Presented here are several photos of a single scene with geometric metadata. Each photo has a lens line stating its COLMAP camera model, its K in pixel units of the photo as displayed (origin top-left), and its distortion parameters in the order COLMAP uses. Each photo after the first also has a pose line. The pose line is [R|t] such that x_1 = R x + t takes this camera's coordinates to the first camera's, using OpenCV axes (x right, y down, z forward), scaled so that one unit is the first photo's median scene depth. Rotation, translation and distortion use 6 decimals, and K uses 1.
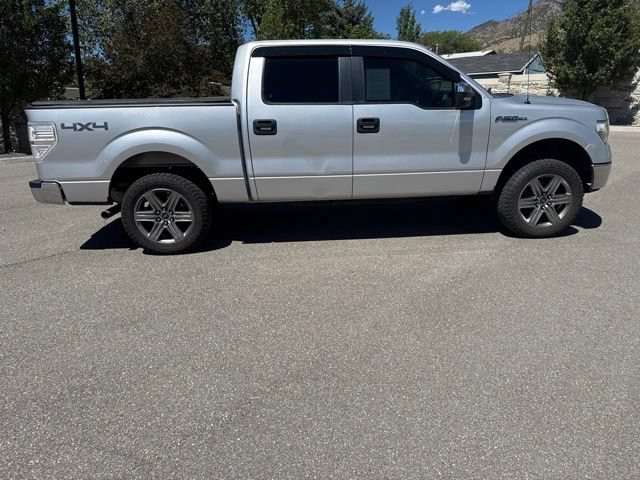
lens RADIAL K [[452.9, 0, 320.3], [0, 452.9, 241.3], [0, 0, 1]] dist [0.021784, -0.023012]
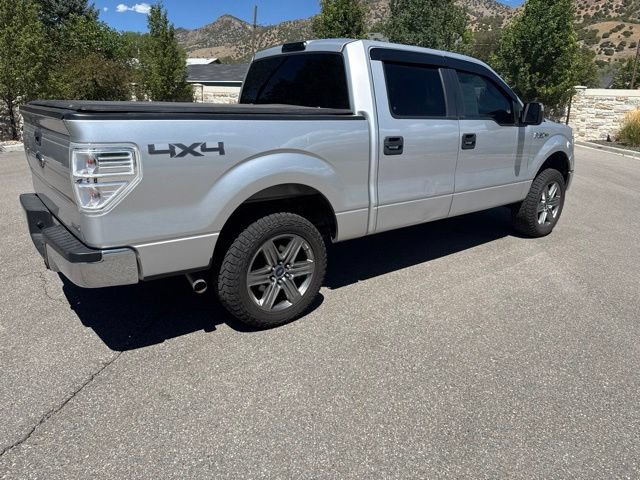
lens RADIAL K [[452.9, 0, 320.8], [0, 452.9, 237.3], [0, 0, 1]] dist [0.021784, -0.023012]
pose [[0.817266, -0.127513, 0.561976, -0.703200], [0.137012, 0.990243, 0.025435, -0.123111], [-0.559736, 0.056210, 0.826763, 0.393339]]
